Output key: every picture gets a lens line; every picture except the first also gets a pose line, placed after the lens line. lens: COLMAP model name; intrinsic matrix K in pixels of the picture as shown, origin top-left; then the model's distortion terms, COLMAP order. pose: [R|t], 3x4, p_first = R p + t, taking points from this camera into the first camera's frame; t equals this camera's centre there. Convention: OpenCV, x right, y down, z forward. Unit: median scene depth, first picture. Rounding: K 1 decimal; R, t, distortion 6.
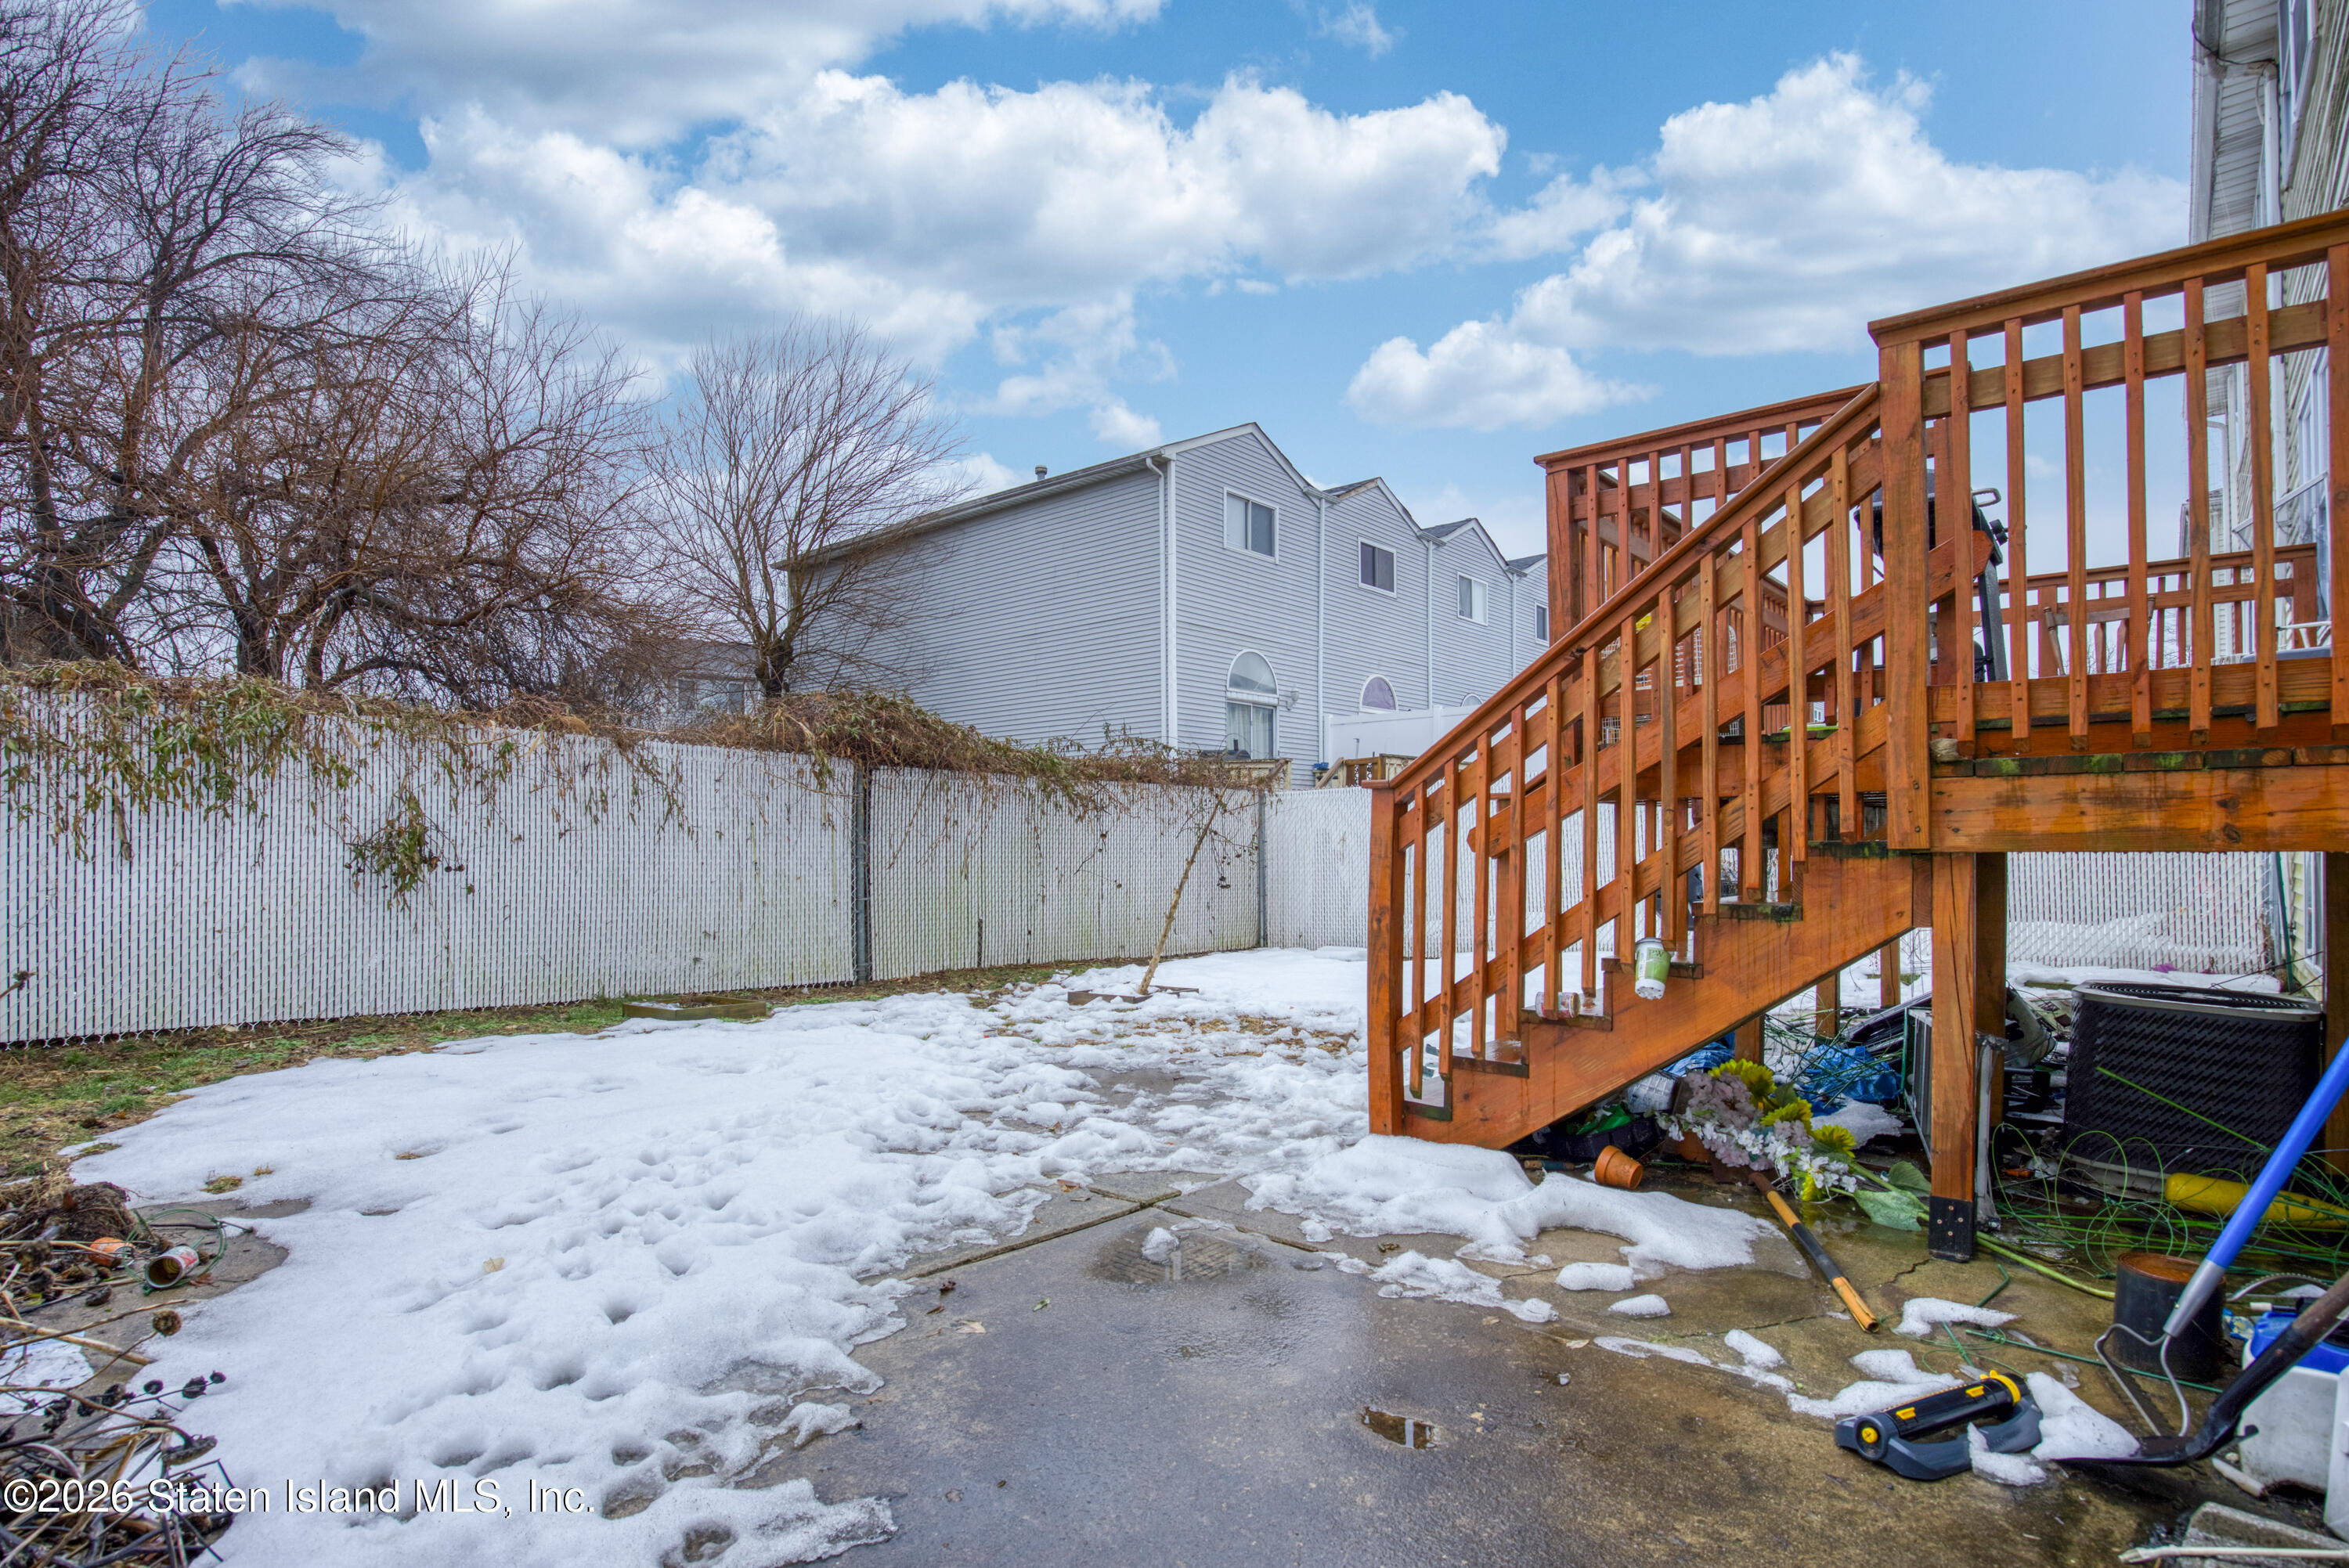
lens RADIAL K [[1234.9, 0, 1171.0], [0, 1234.9, 870.6], [0, 0, 1]] dist [-0.021771, 0.001628]
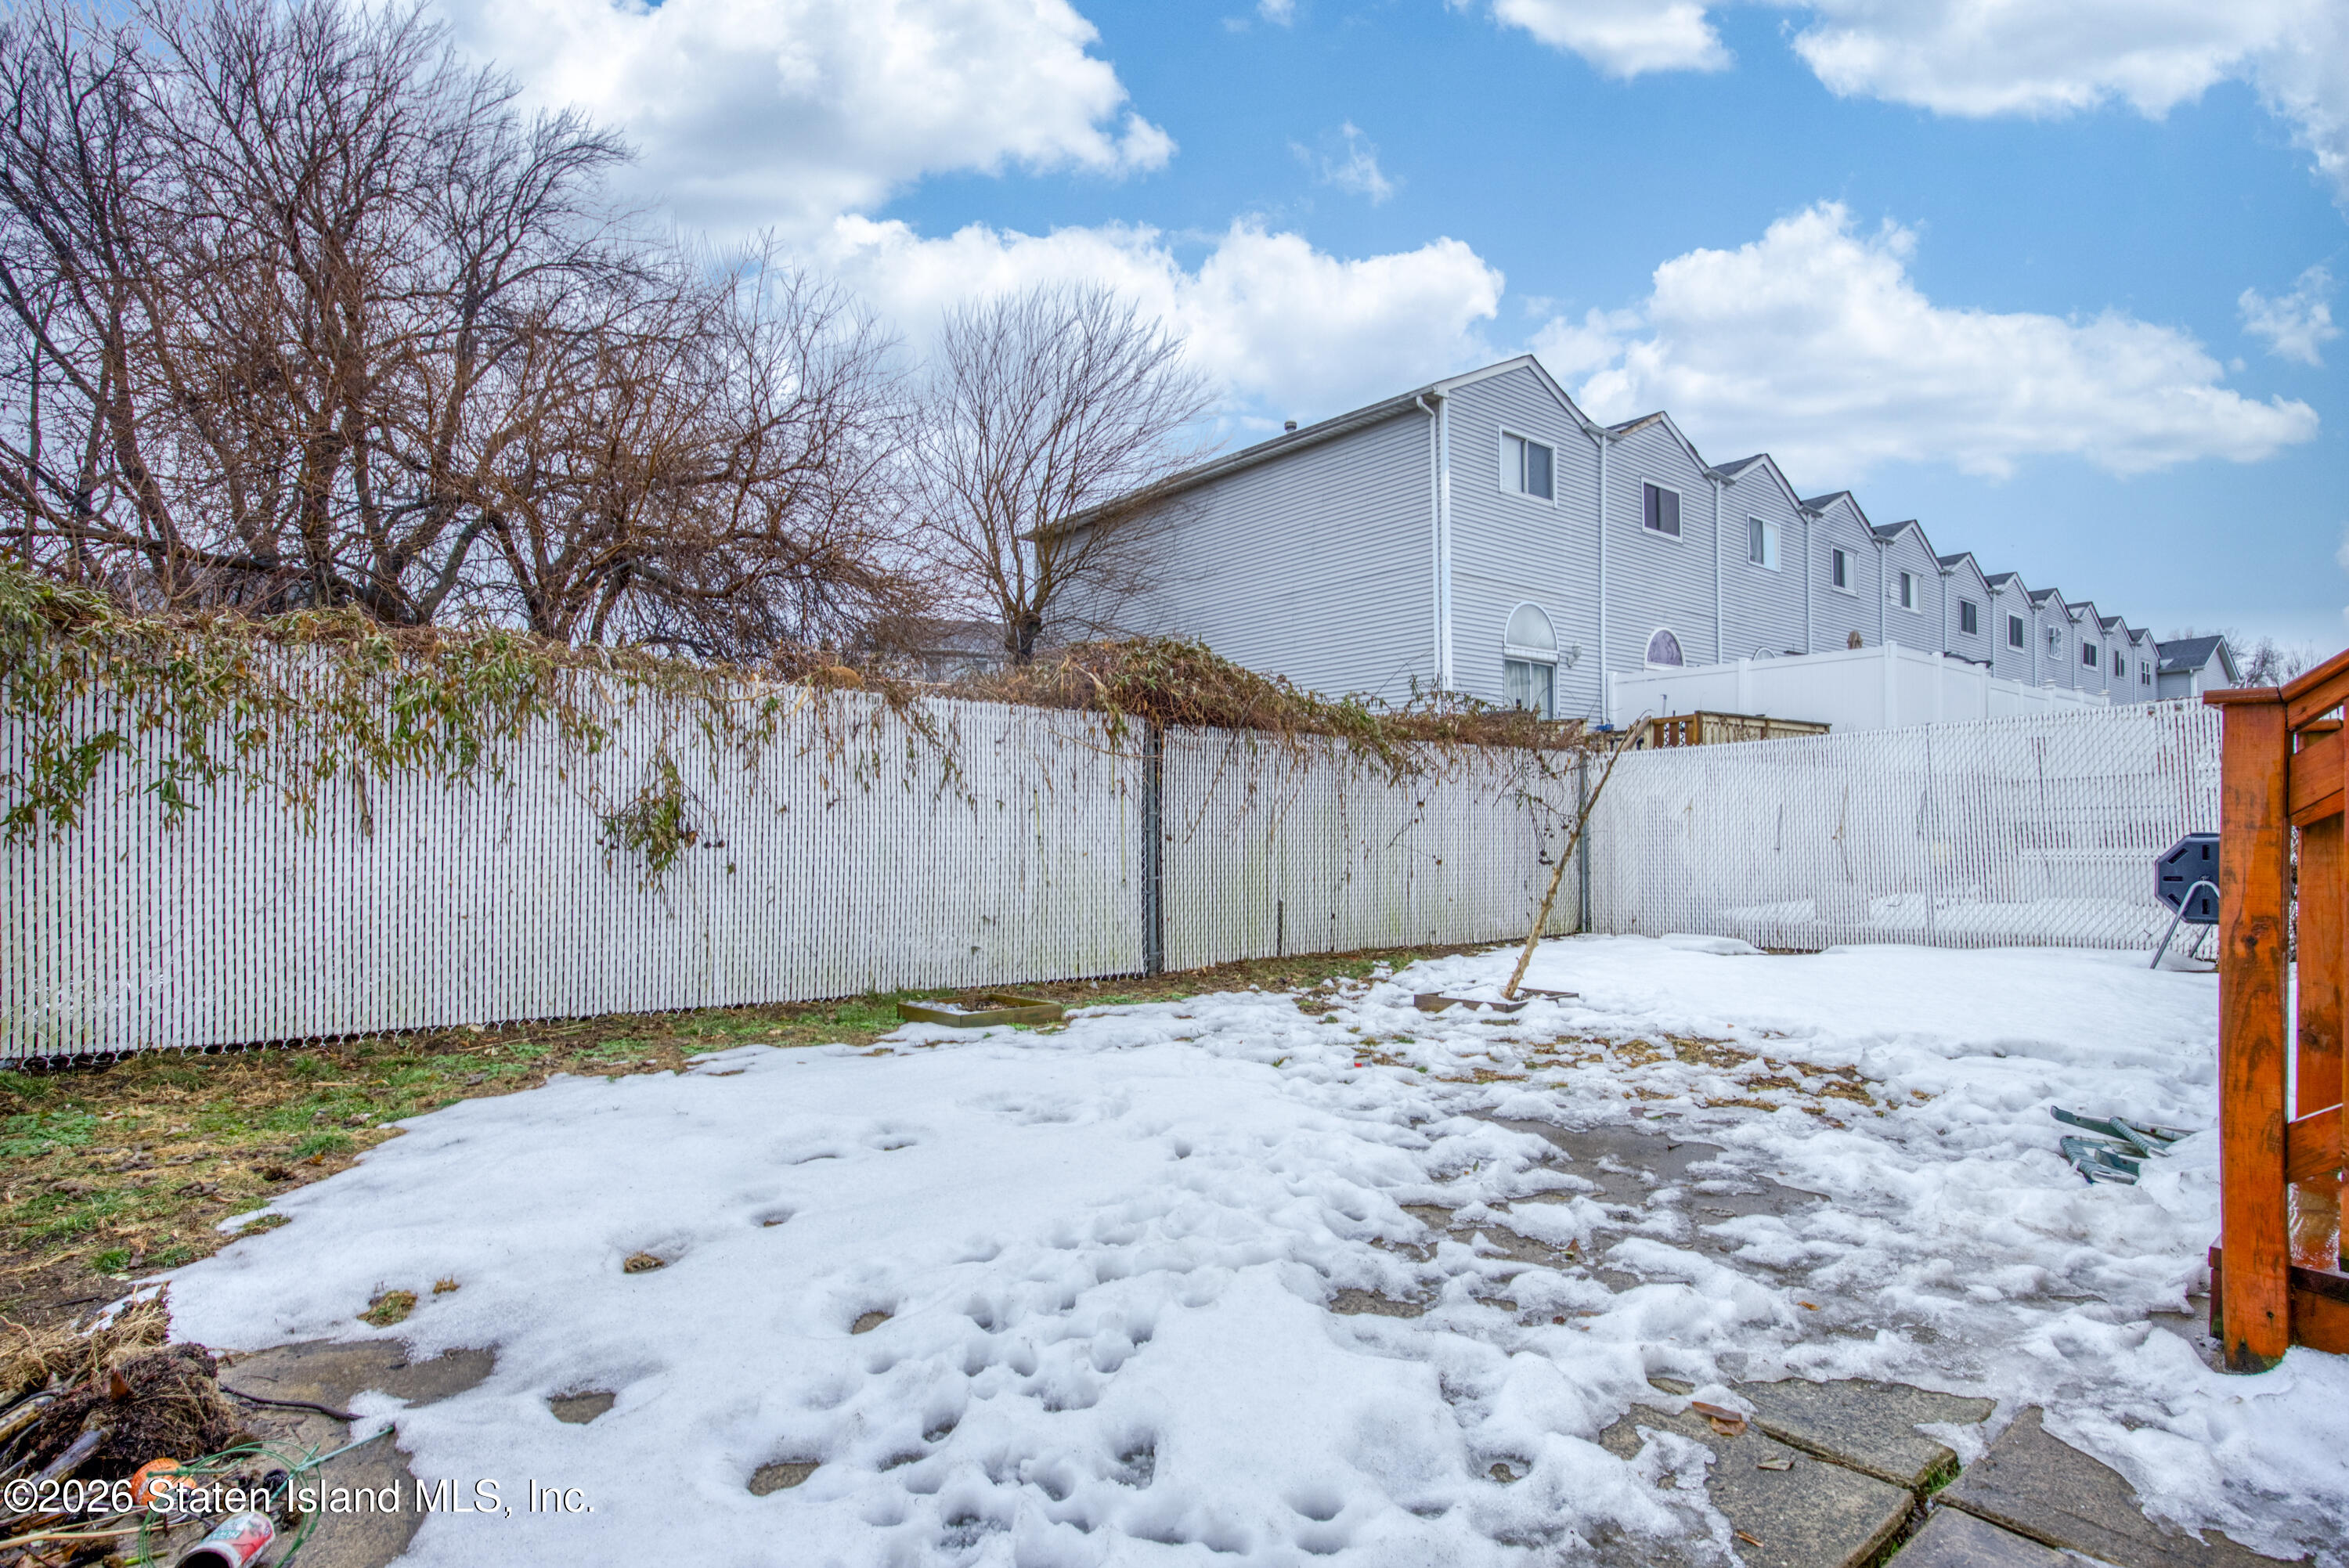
lens RADIAL K [[1212.7, 0, 1175.6], [0, 1212.7, 837.5], [0, 0, 1]] dist [-0.030905, -0.000360]
pose [[0.985173, -0.002363, -0.171546, -0.099024], [0.001631, 0.999989, -0.004408, -0.002033], [0.171554, 0.004063, 0.985166, 0.181875]]
